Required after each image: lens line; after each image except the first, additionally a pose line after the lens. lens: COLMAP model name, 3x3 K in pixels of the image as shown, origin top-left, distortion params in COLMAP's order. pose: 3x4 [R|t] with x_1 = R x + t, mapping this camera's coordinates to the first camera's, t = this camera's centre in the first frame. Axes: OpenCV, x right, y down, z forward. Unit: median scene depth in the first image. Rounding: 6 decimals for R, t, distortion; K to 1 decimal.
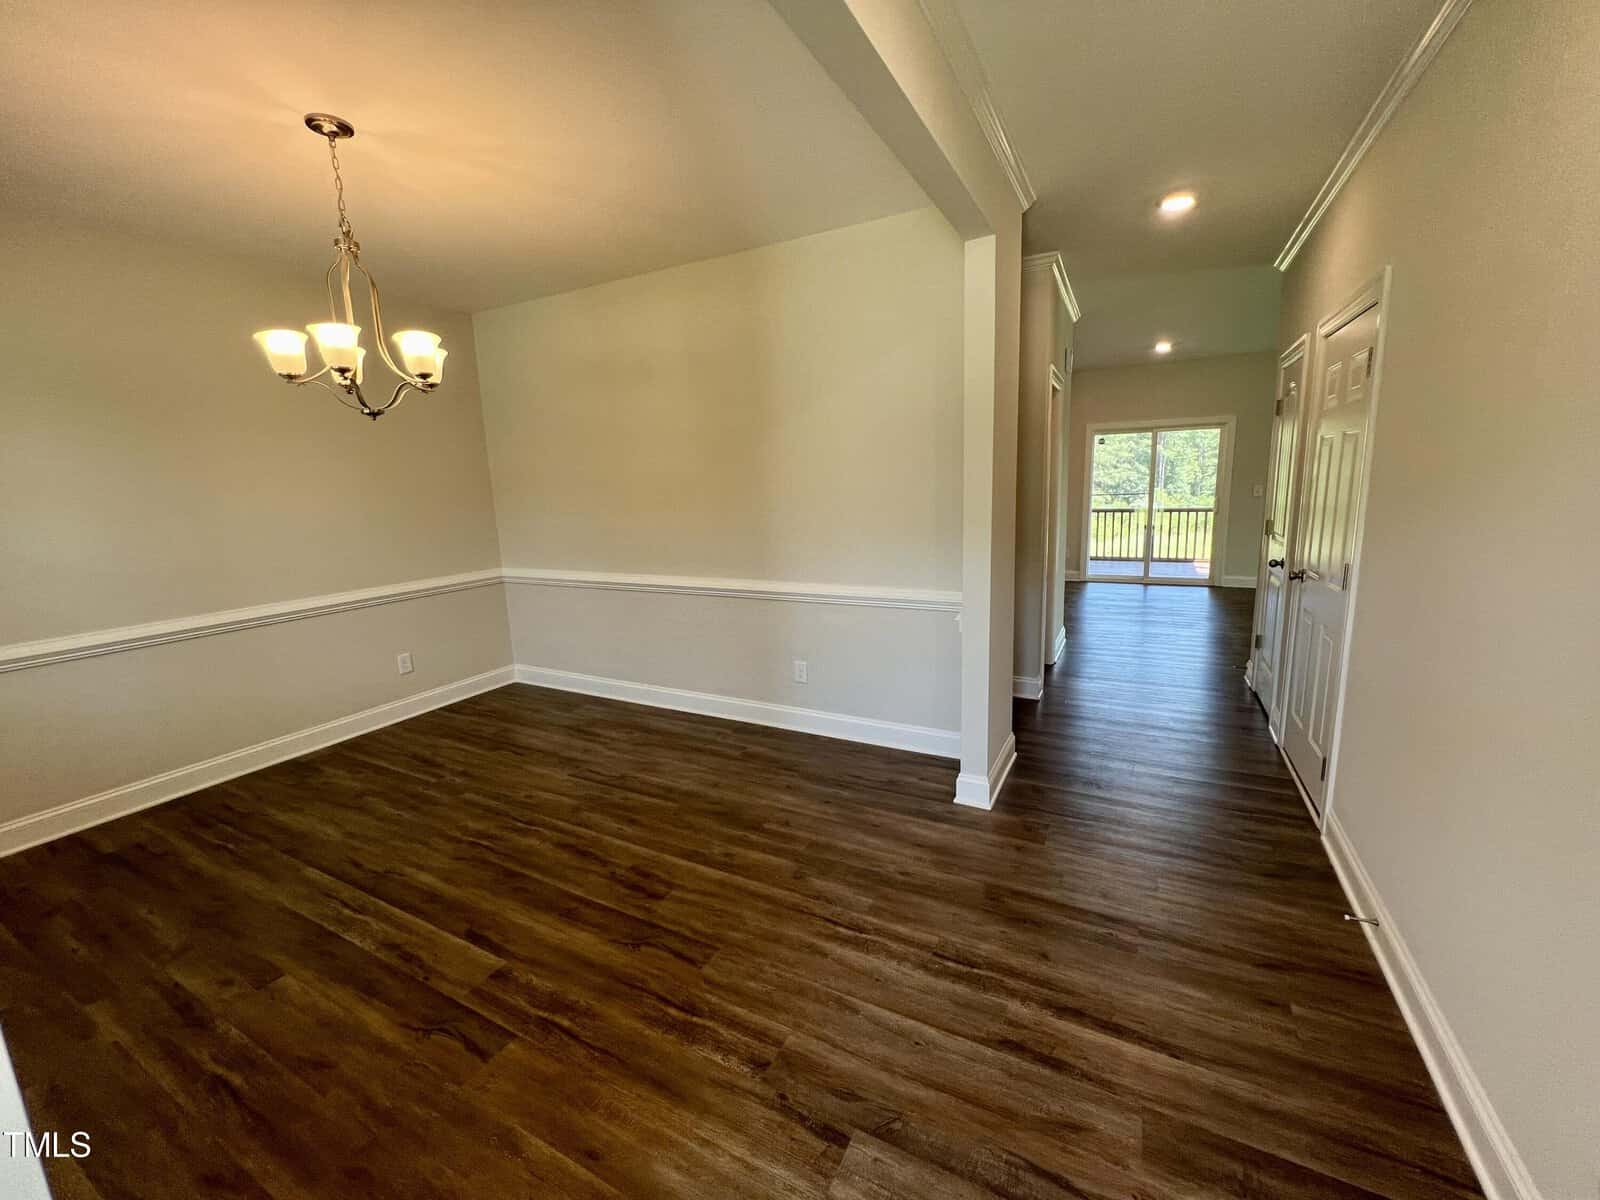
lens RADIAL K [[638.0, 0, 800.0], [0, 638.0, 600.0], [0, 0, 1]] dist [-0.000073, 0.000242]
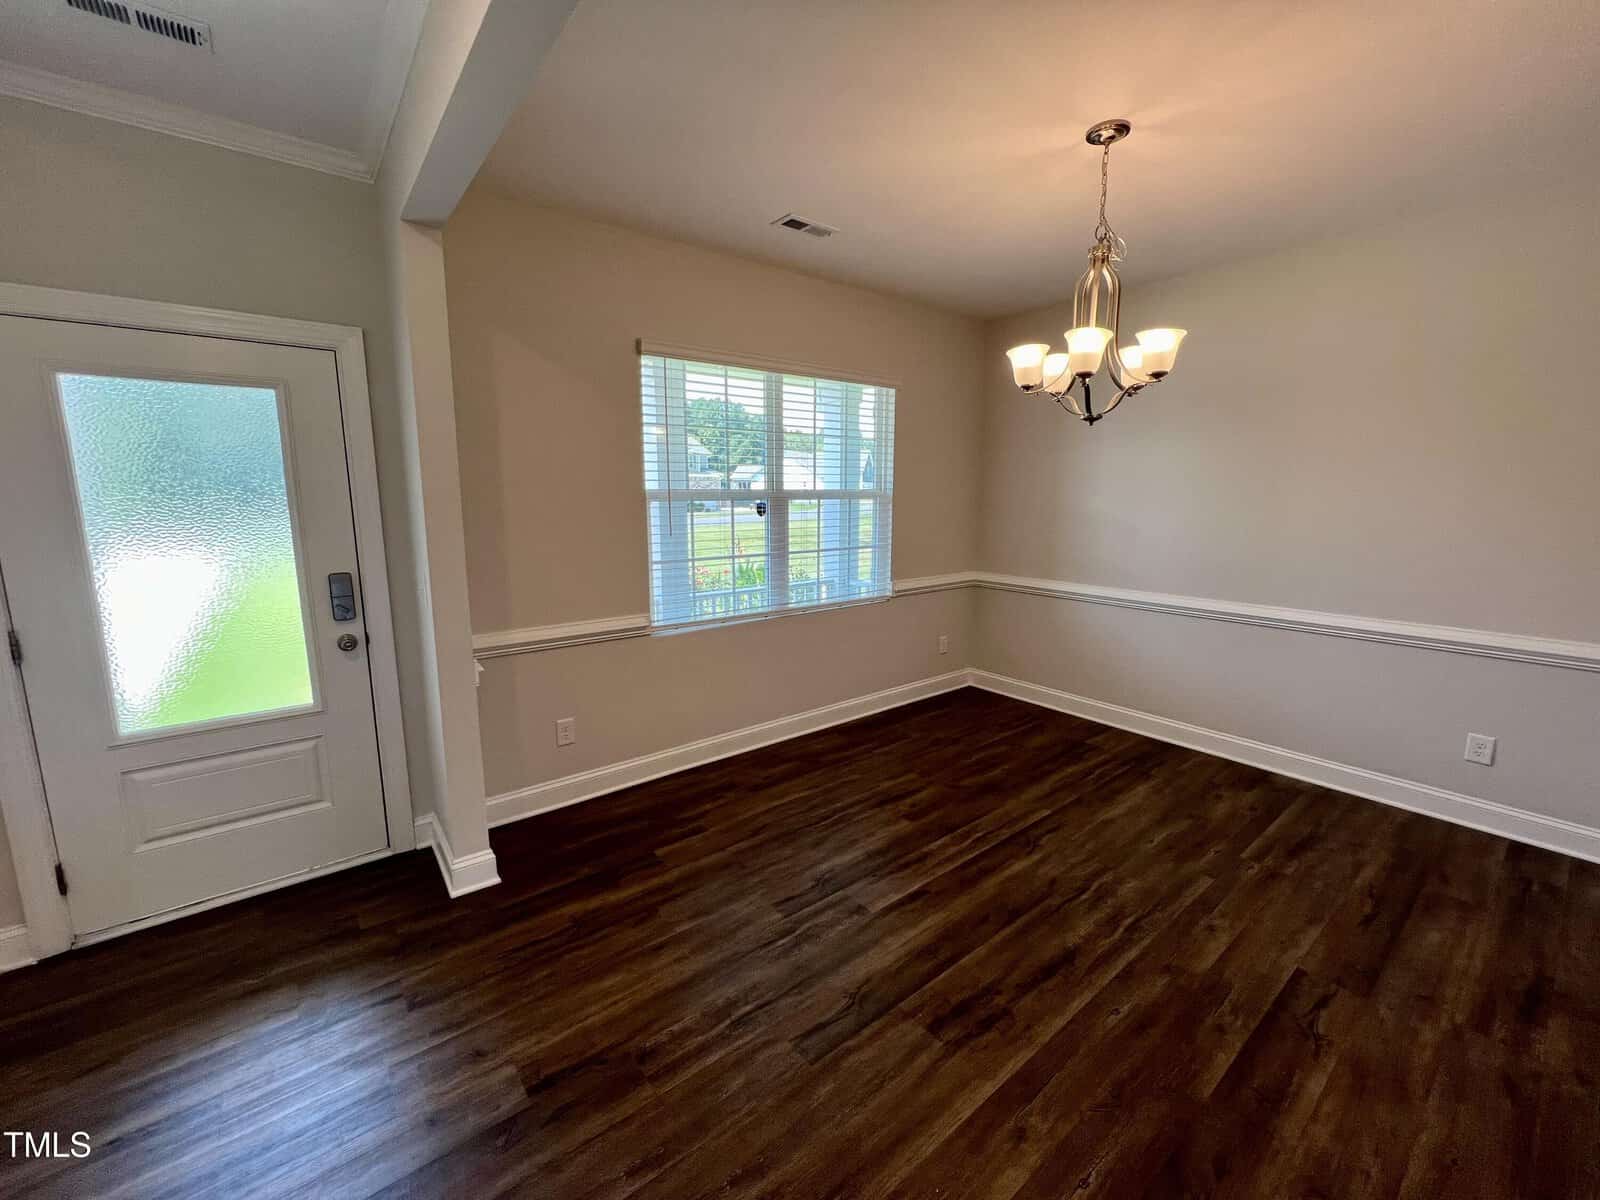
lens RADIAL K [[638.0, 0, 800.0], [0, 638.0, 600.0], [0, 0, 1]] dist [-0.000073, 0.000242]
pose [[-0.395543, 0.192870, -0.897968, 0.426025], [-0.155812, 0.949439, 0.272559, -0.214579], [0.905134, 0.247723, -0.345493, 0.937105]]
